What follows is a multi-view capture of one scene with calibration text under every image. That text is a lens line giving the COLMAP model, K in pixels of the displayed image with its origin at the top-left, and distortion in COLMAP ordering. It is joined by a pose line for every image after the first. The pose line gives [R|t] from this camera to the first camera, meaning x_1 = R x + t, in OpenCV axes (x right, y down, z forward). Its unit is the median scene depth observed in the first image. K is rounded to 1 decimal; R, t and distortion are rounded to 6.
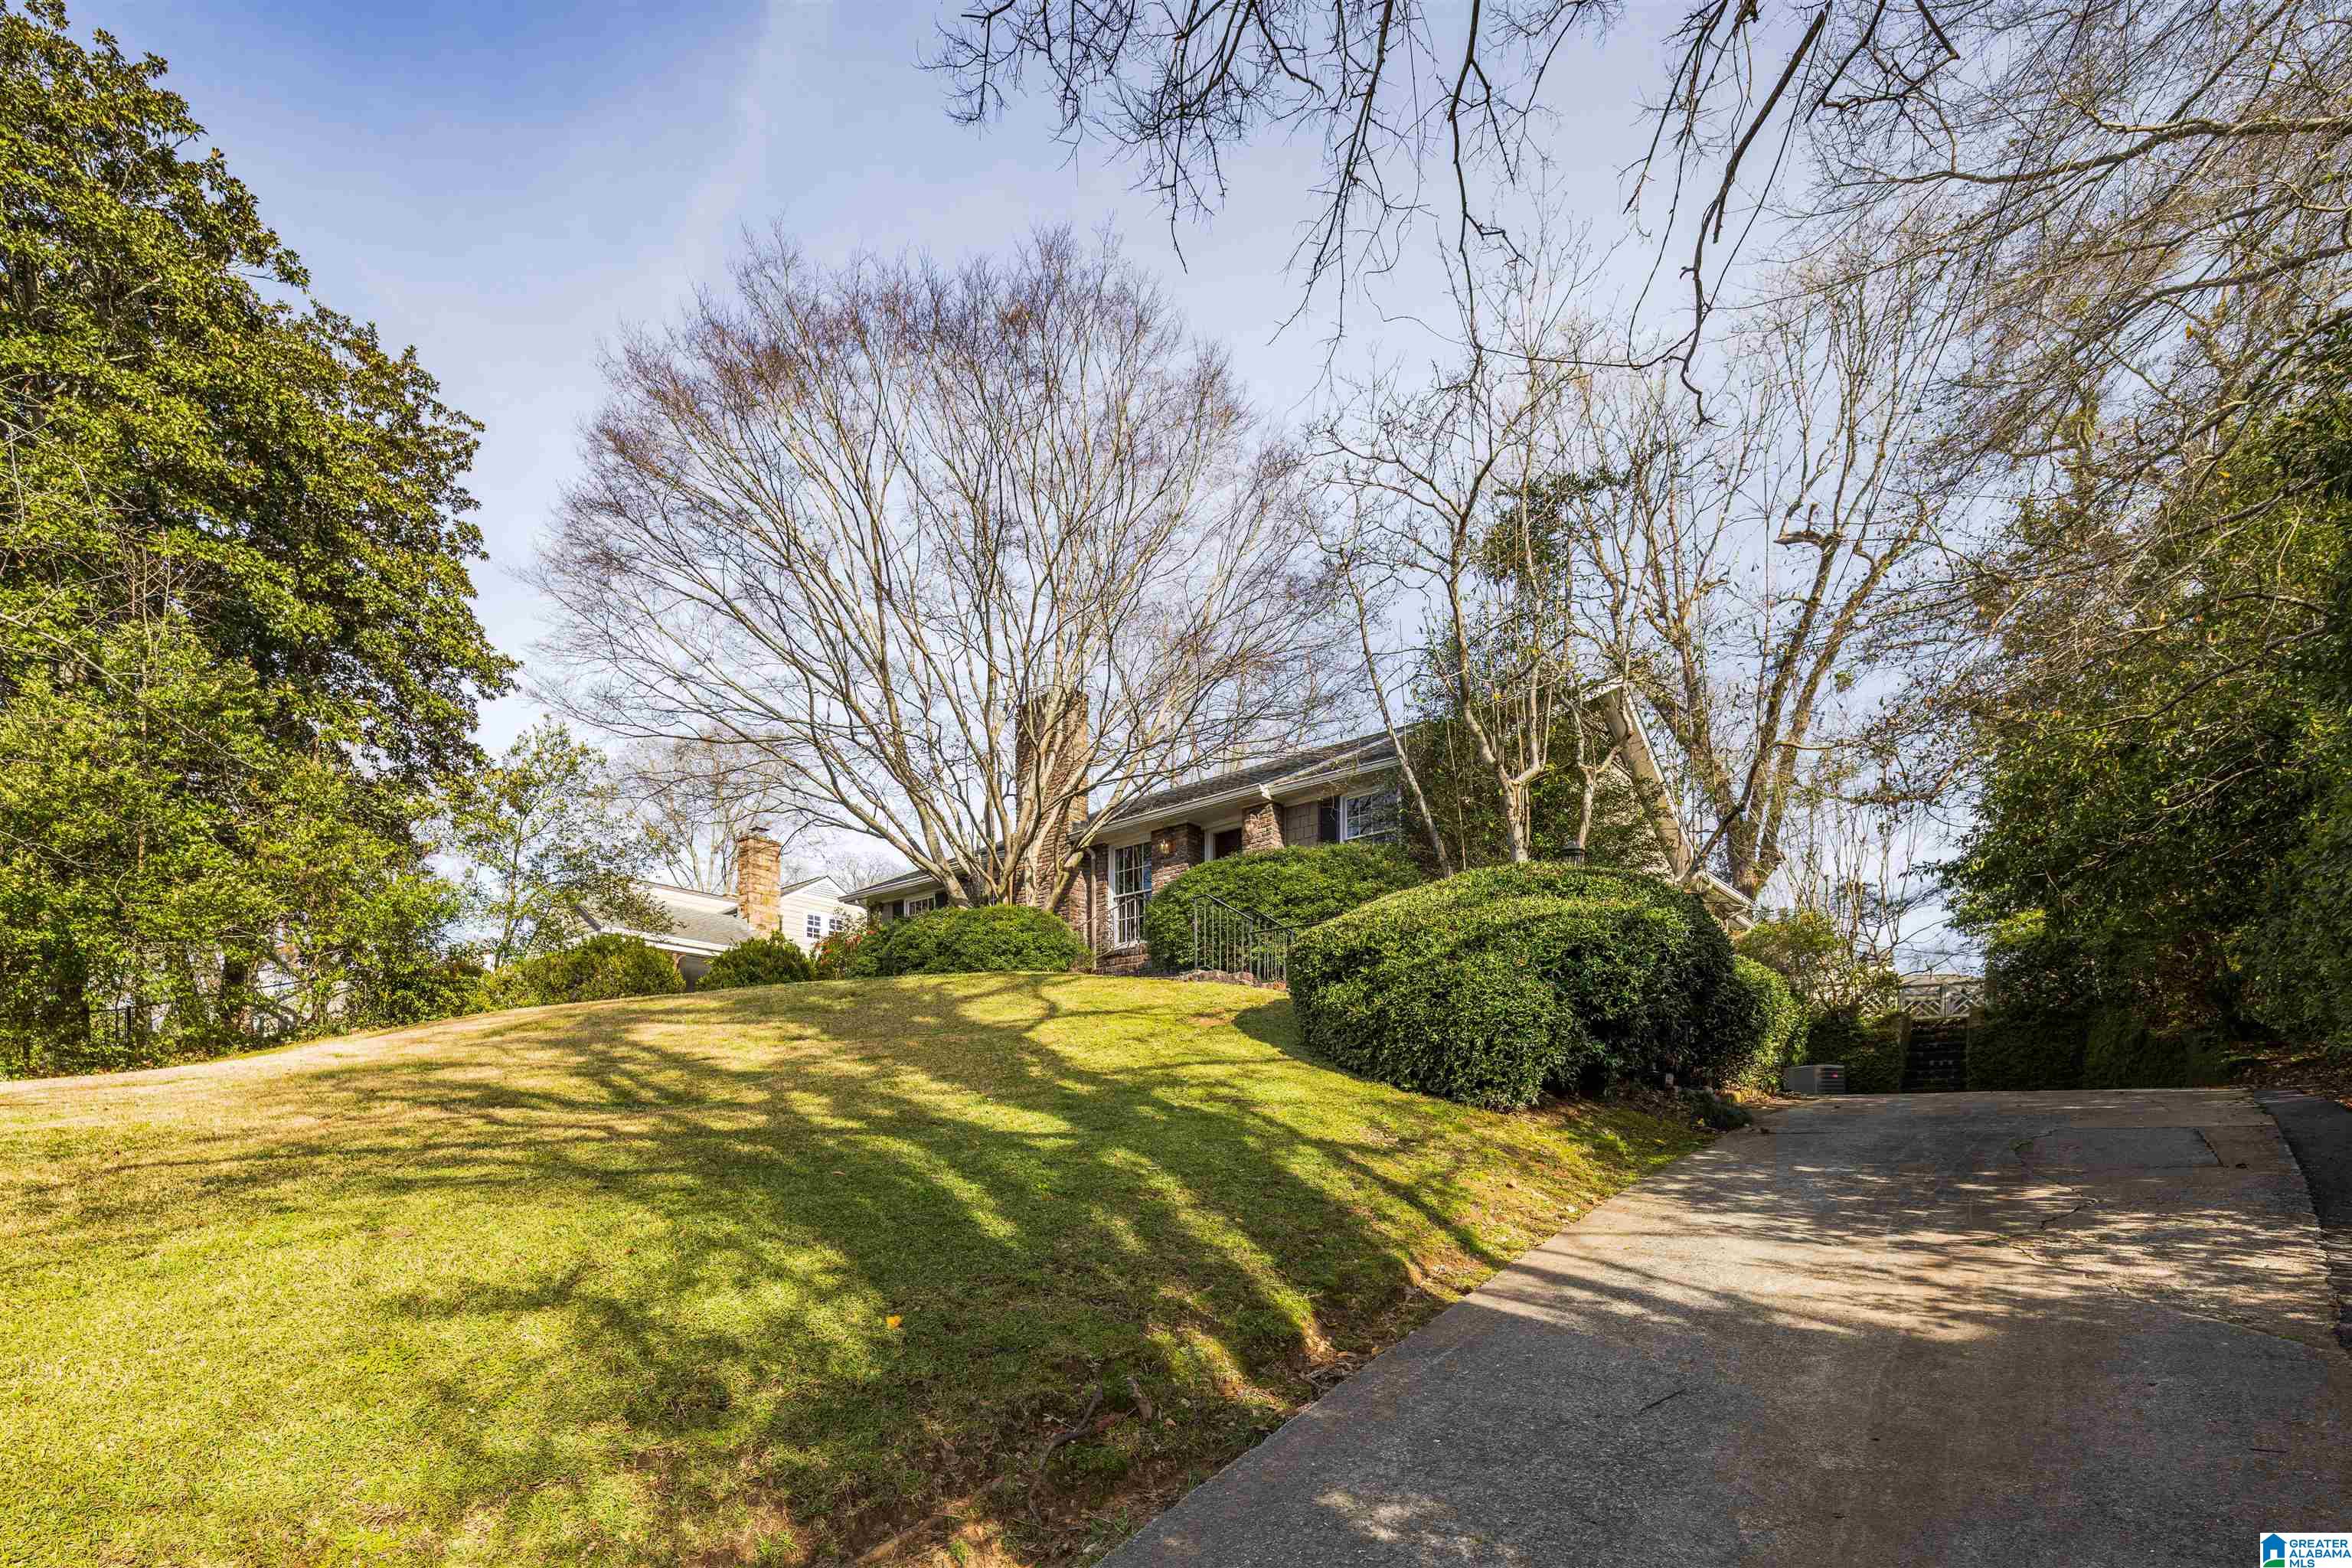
lens RADIAL K [[1164.2, 0, 1176.0], [0, 1164.2, 784.0], [0, 0, 1]] dist [0.002046, -0.000280]
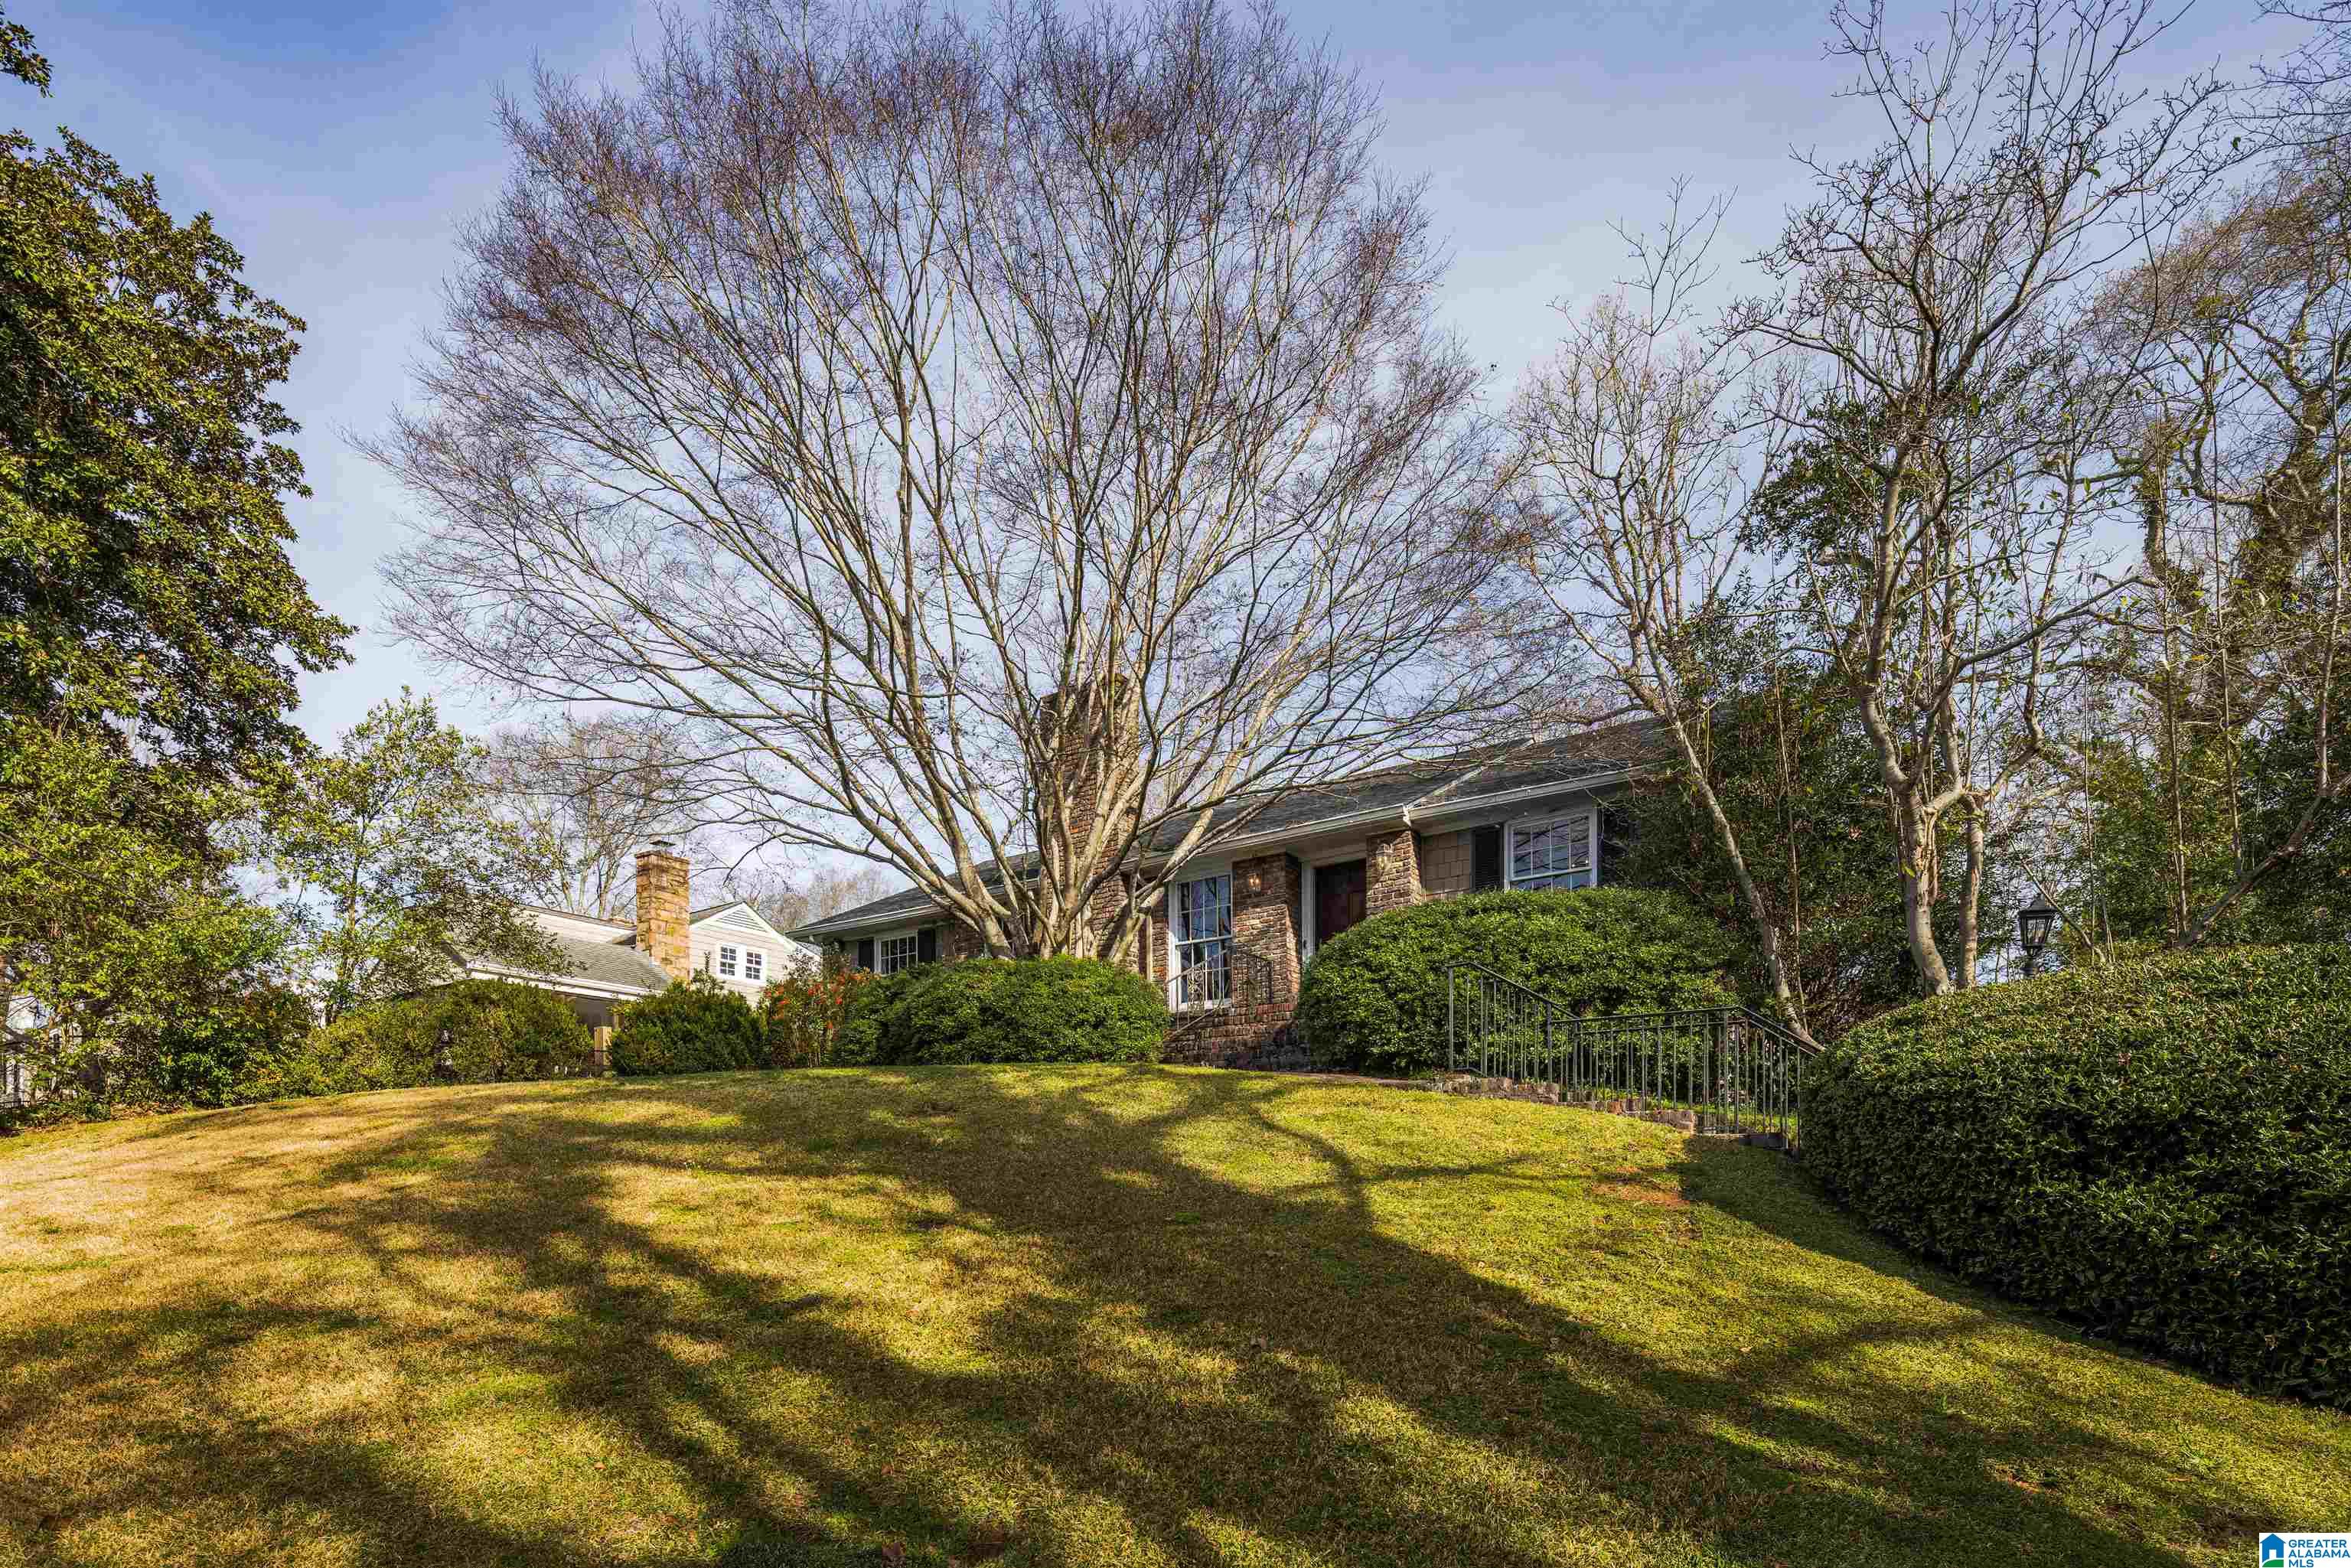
lens RADIAL K [[1153.0, 0, 1171.2], [0, 1153.0, 864.8], [0, 0, 1]] dist [-0.006050, 0.001925]
pose [[0.993117, 0.025368, 0.114346, -0.100497], [-0.030809, 0.998463, 0.046070, 0.005502], [-0.113002, -0.049276, 0.992372, 0.158866]]
